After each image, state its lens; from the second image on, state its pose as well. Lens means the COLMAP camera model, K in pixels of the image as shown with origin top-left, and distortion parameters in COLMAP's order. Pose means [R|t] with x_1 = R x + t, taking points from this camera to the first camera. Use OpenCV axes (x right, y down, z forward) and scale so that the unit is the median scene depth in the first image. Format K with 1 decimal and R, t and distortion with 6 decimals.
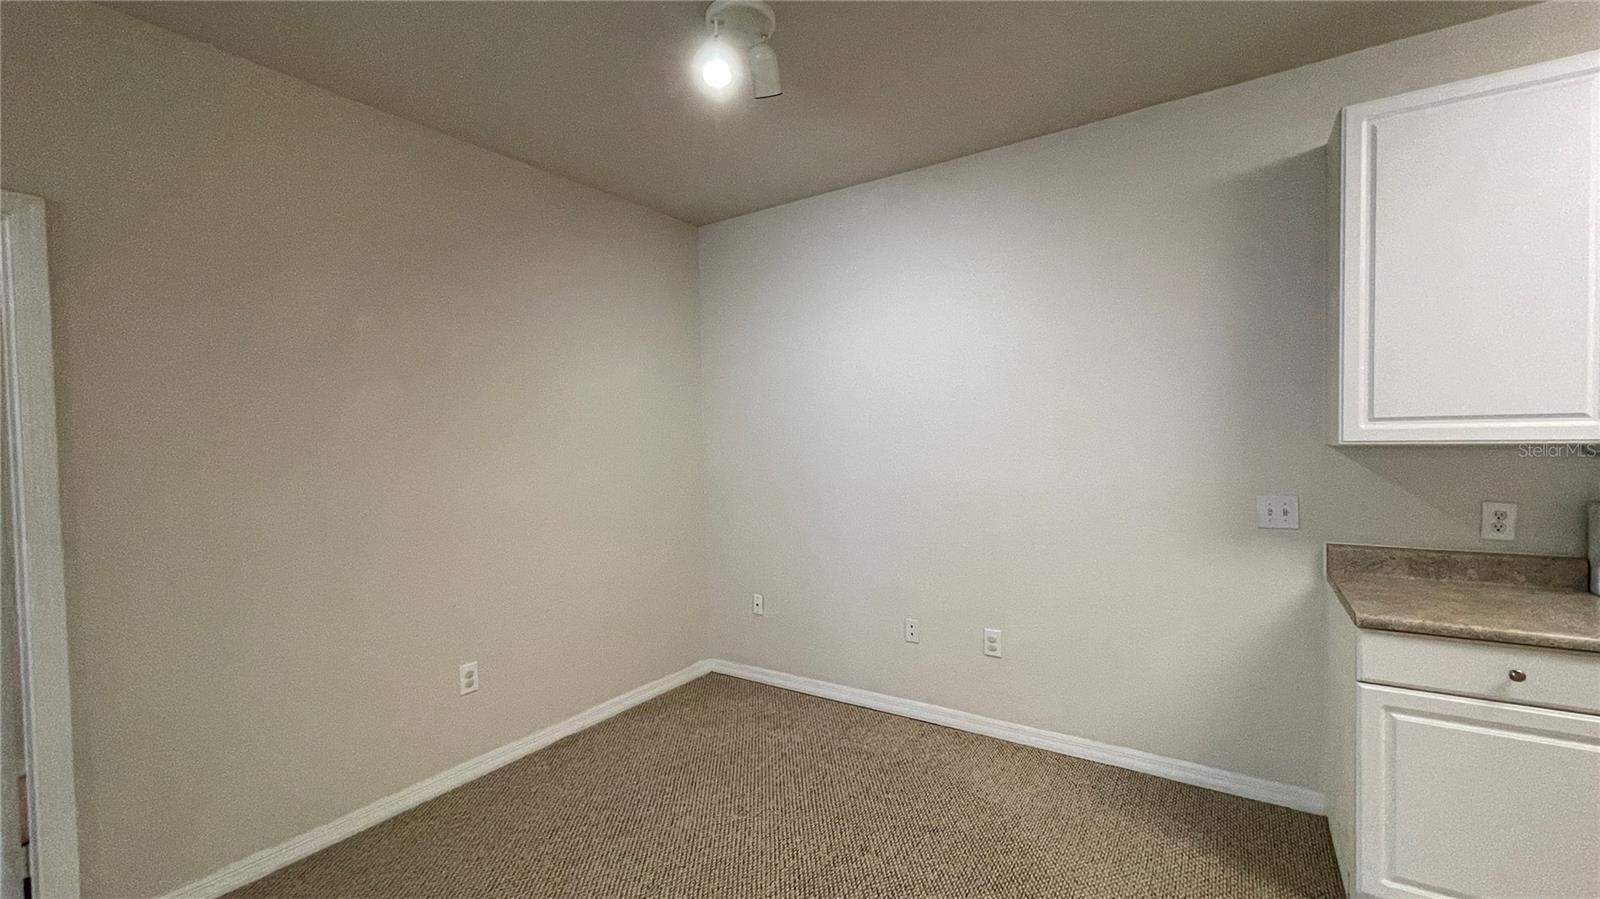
lens RADIAL K [[653.1, 0, 792.8], [0, 653.1, 452.8], [0, 0, 1]] dist [-0.002295, -0.000931]
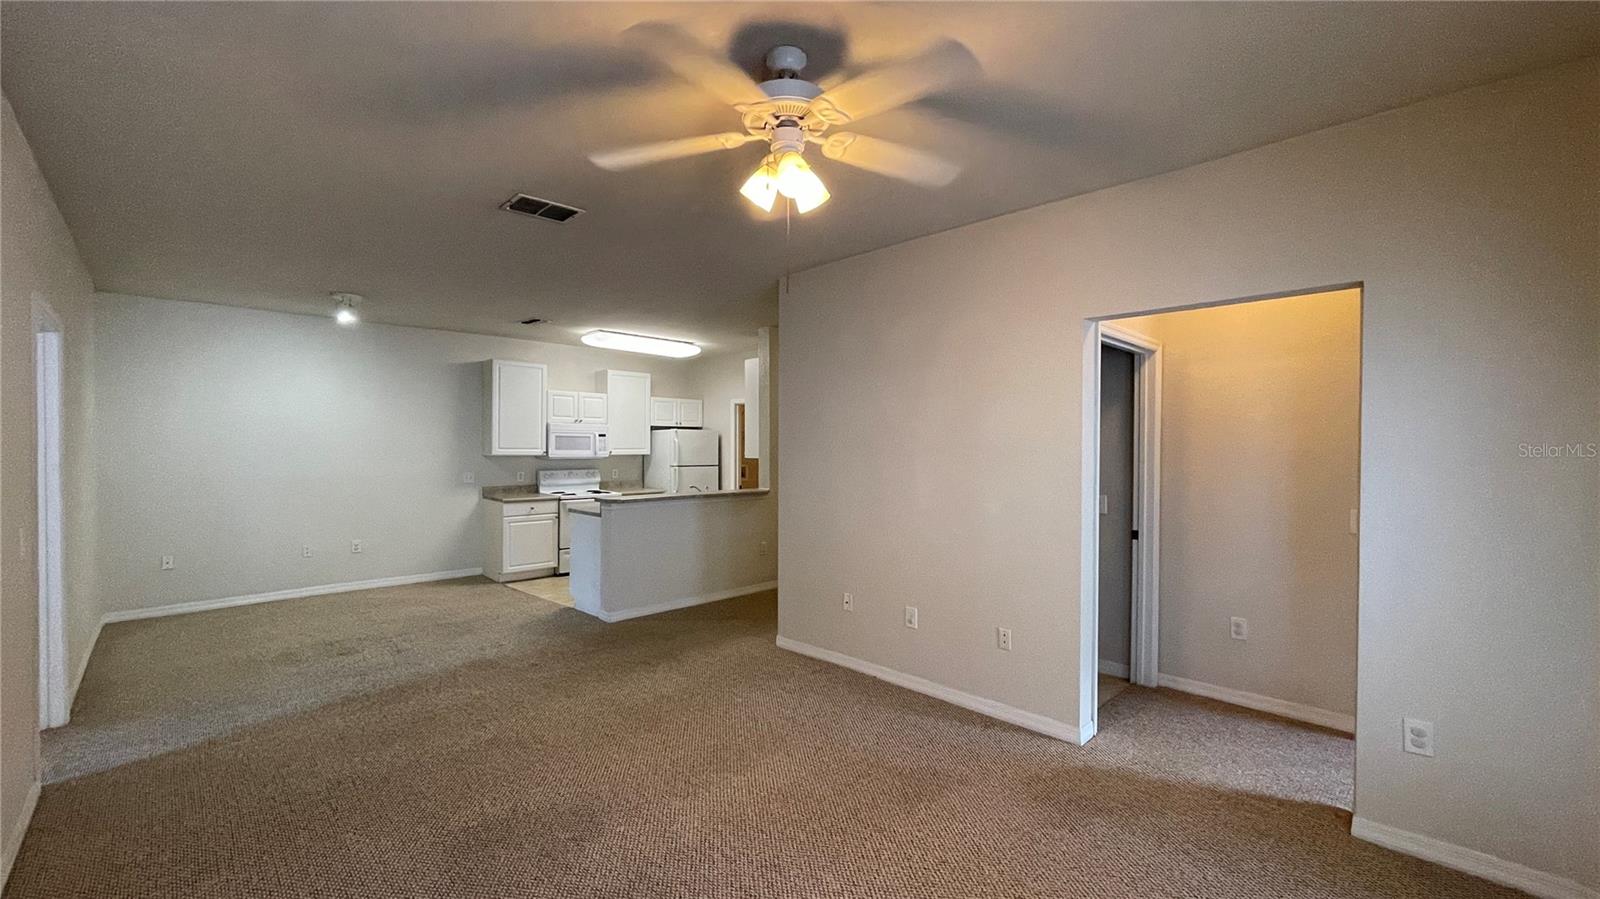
lens RADIAL K [[666.2, 0, 804.6], [0, 666.2, 454.5], [0, 0, 1]] dist [-0.000467, -0.000132]
pose [[0.204645, 0.012179, 0.978761, -2.291068], [0.018984, 0.999685, -0.016409, 0.072664], [-0.978652, 0.021939, 0.204349, -1.354537]]
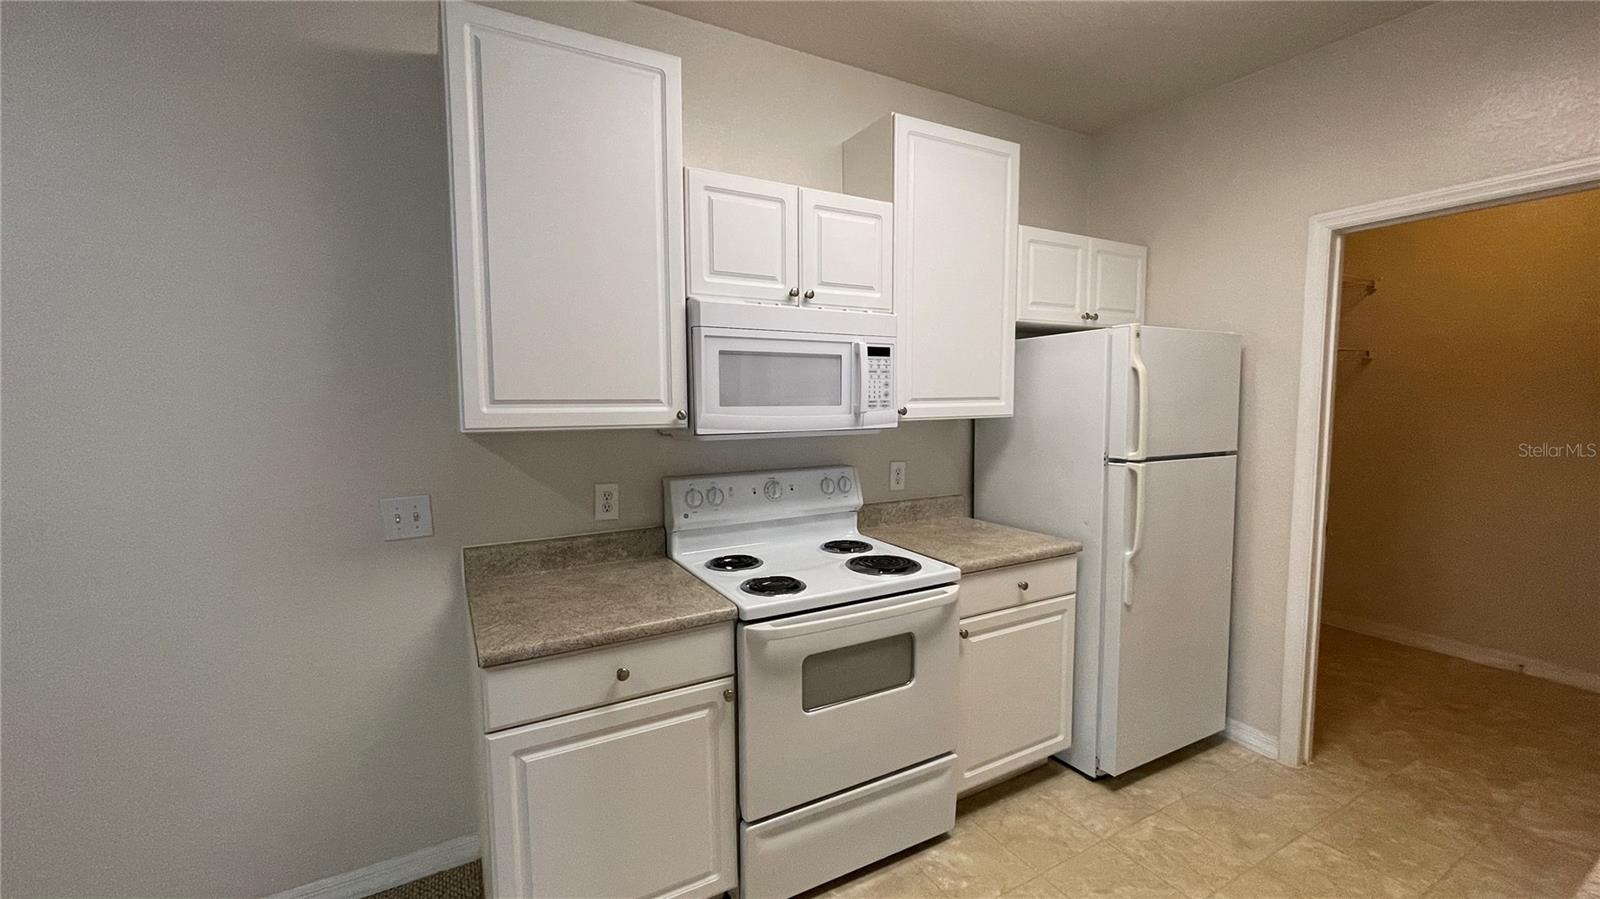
lens RADIAL K [[653.1, 0, 792.8], [0, 653.1, 452.8], [0, 0, 1]] dist [-0.002295, -0.000931]
pose [[0.457462, -0.051349, 0.887745, 0.304694], [0.023831, 0.998681, 0.045486, -0.014400], [-0.888910, 0.000348, 0.458082, 0.262578]]
